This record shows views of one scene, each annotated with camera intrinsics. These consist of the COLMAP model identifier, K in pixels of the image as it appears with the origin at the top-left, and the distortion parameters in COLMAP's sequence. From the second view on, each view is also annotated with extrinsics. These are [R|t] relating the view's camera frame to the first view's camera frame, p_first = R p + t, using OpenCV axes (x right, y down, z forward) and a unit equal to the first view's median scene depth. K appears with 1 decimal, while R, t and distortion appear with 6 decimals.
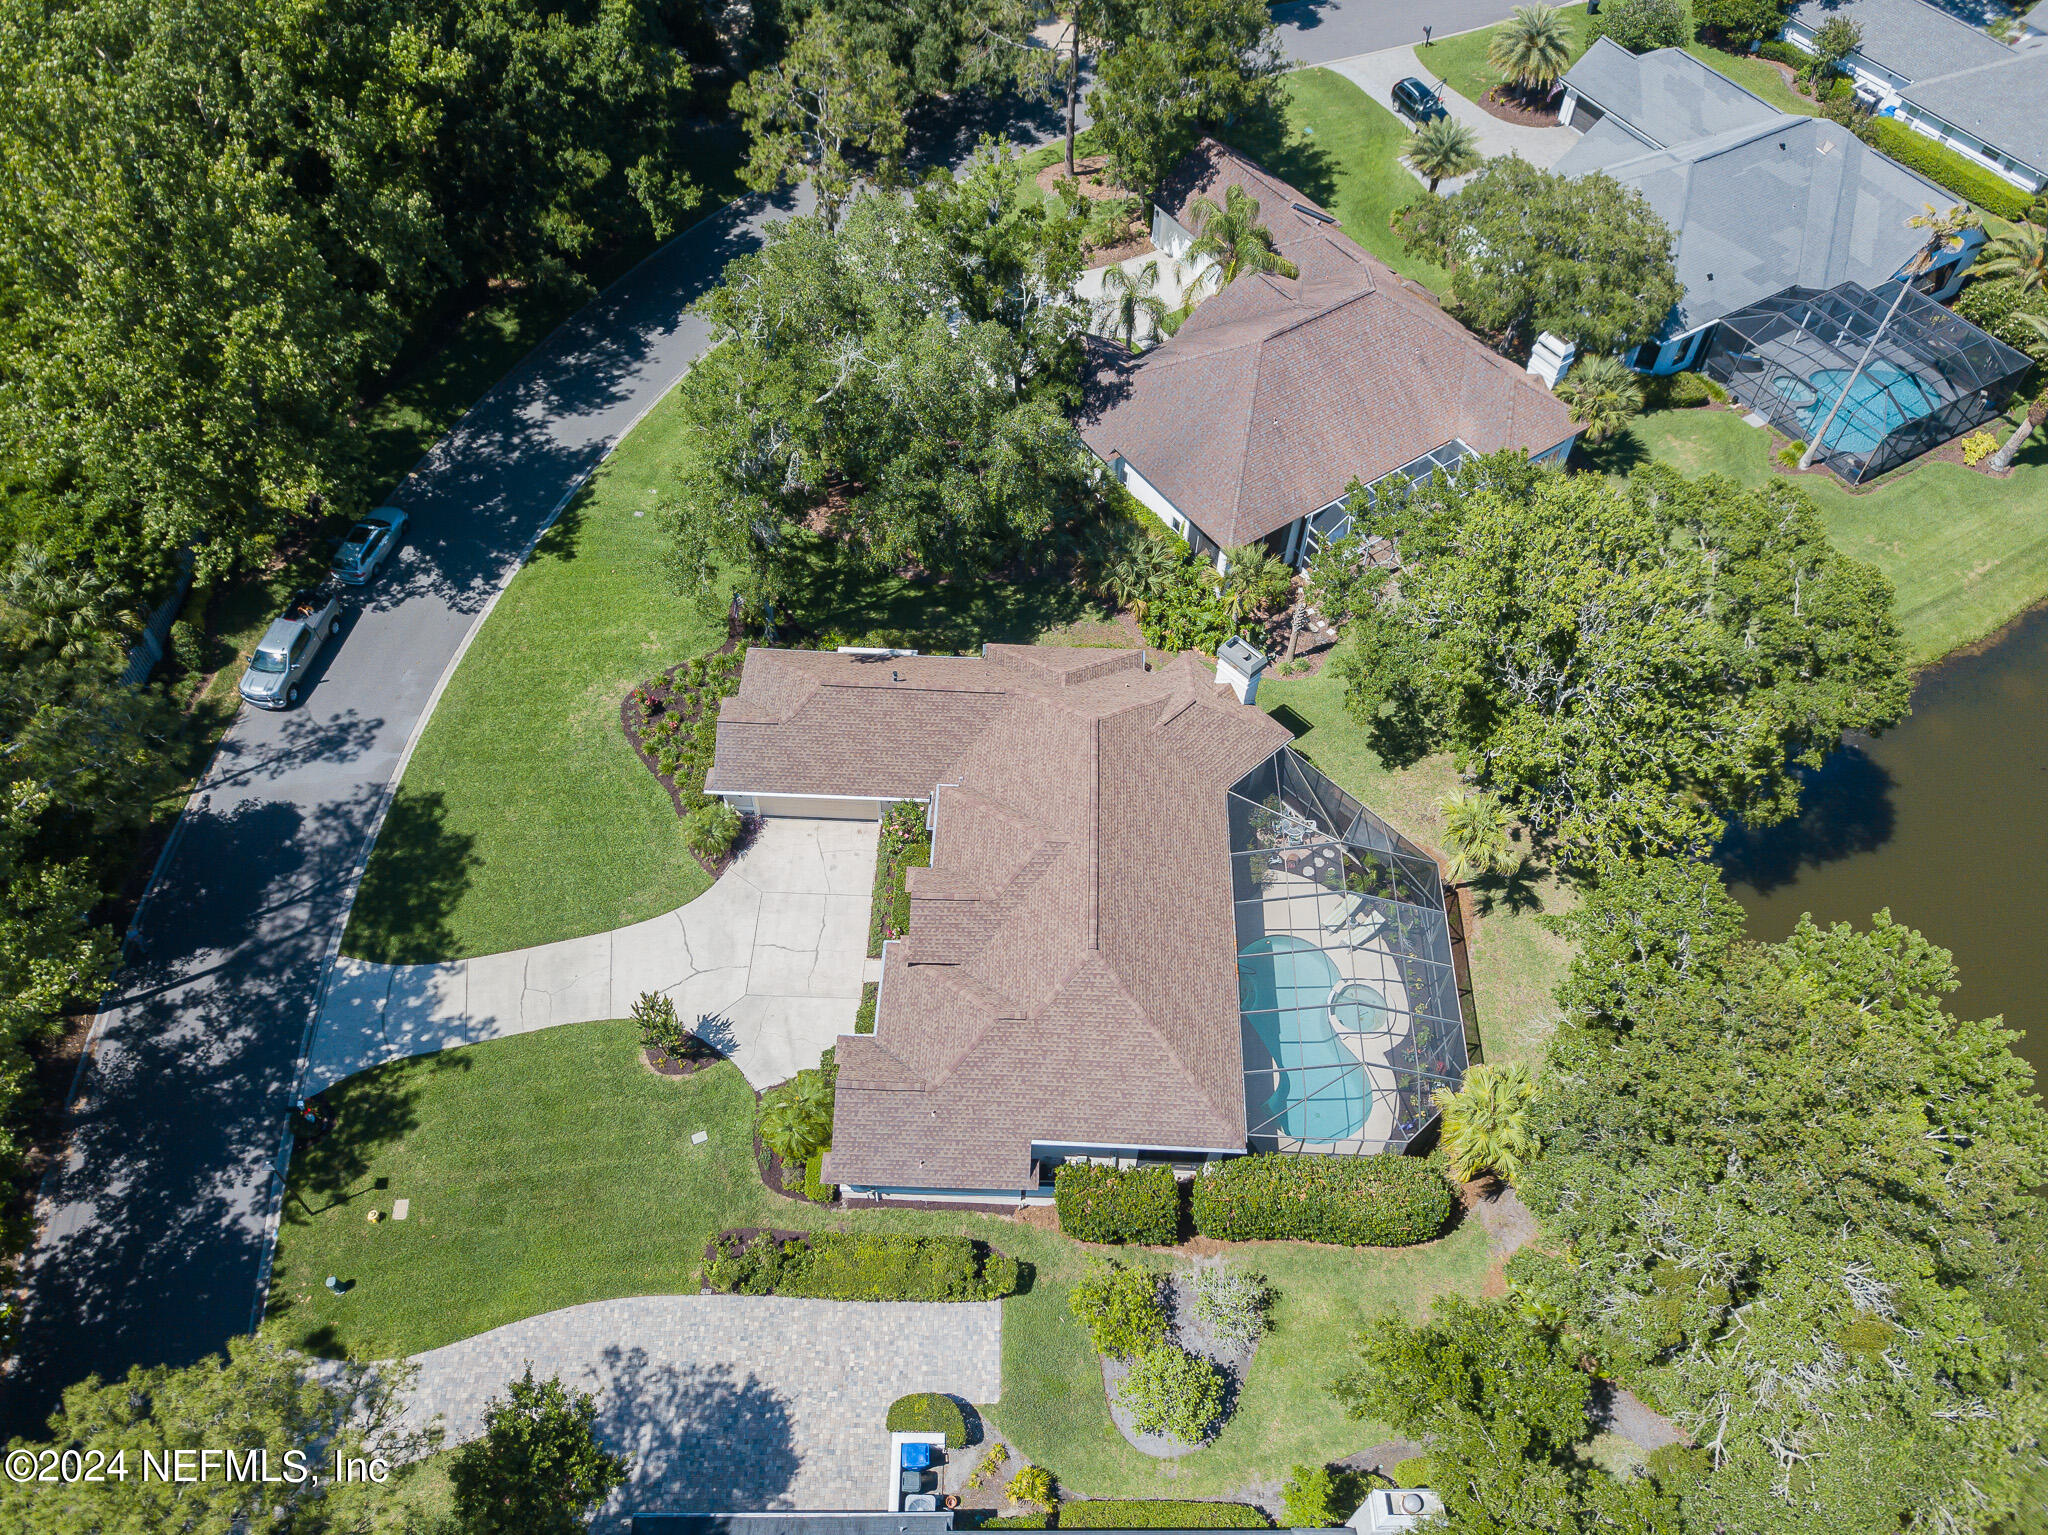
lens RADIAL K [[1565.5, 0, 1024.0], [0, 1565.5, 767.5], [0, 0, 1]] dist [0.013348, -0.012857]
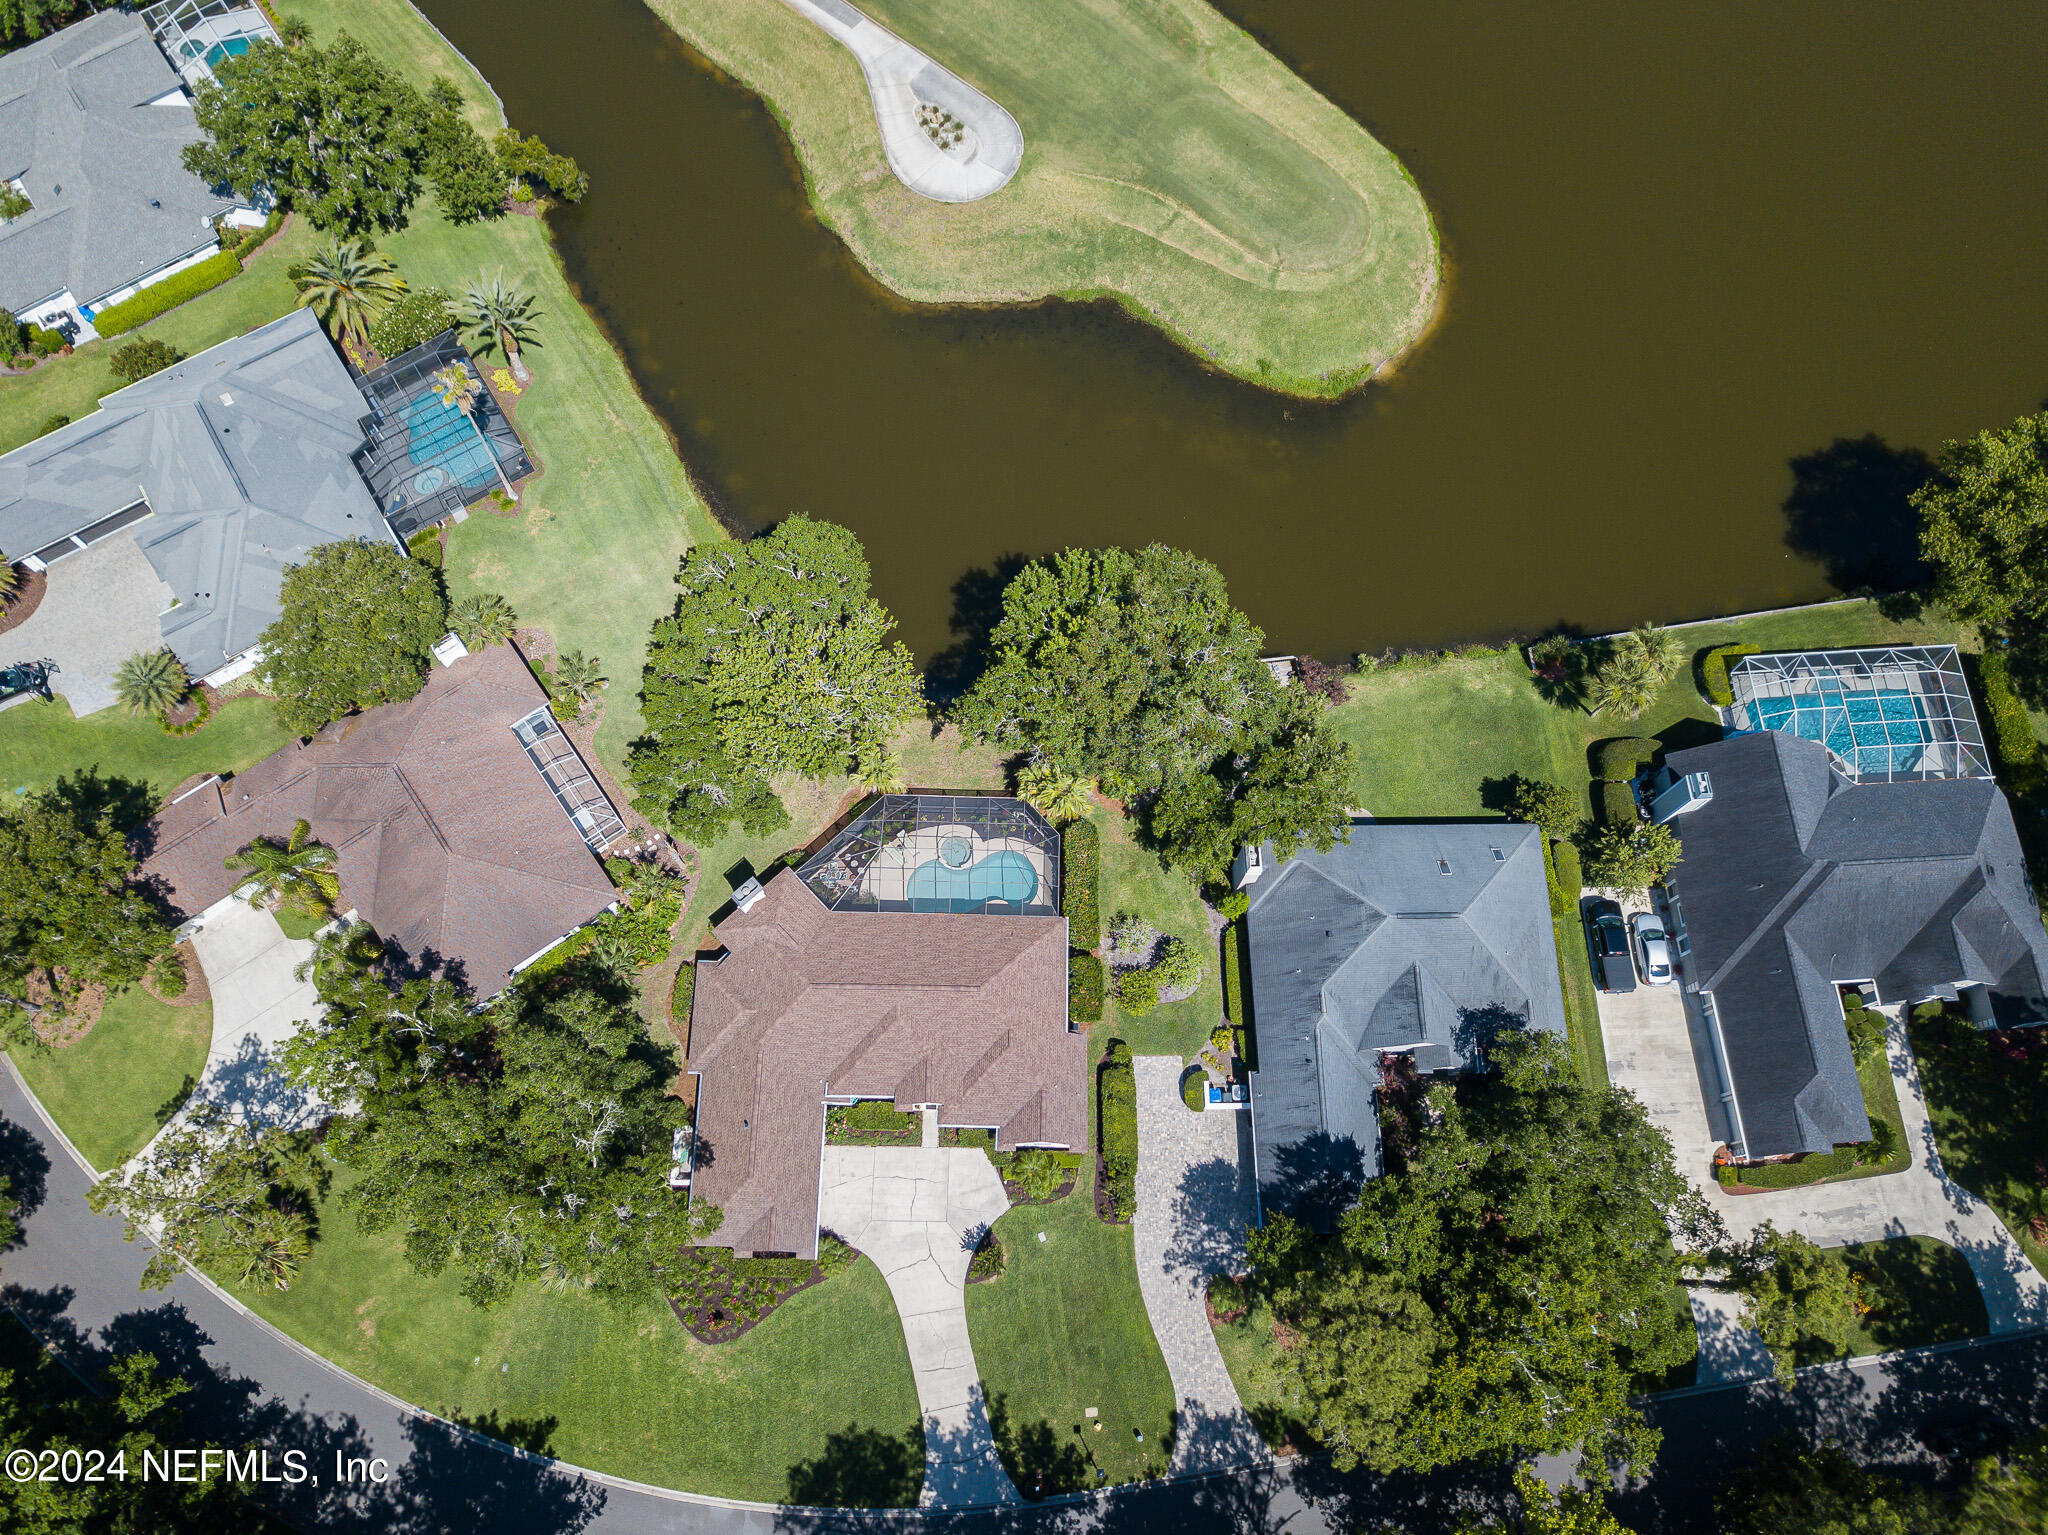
lens RADIAL K [[1582.3, 0, 1015.0], [0, 1582.3, 732.4], [0, 0, 1]] dist [0.025230, -0.003146]
pose [[-0.014872, -0.948194, 0.317343, -0.217662], [0.783975, 0.185934, 0.592293, -0.851498], [-0.620614, 0.257597, 0.740596, -0.376237]]
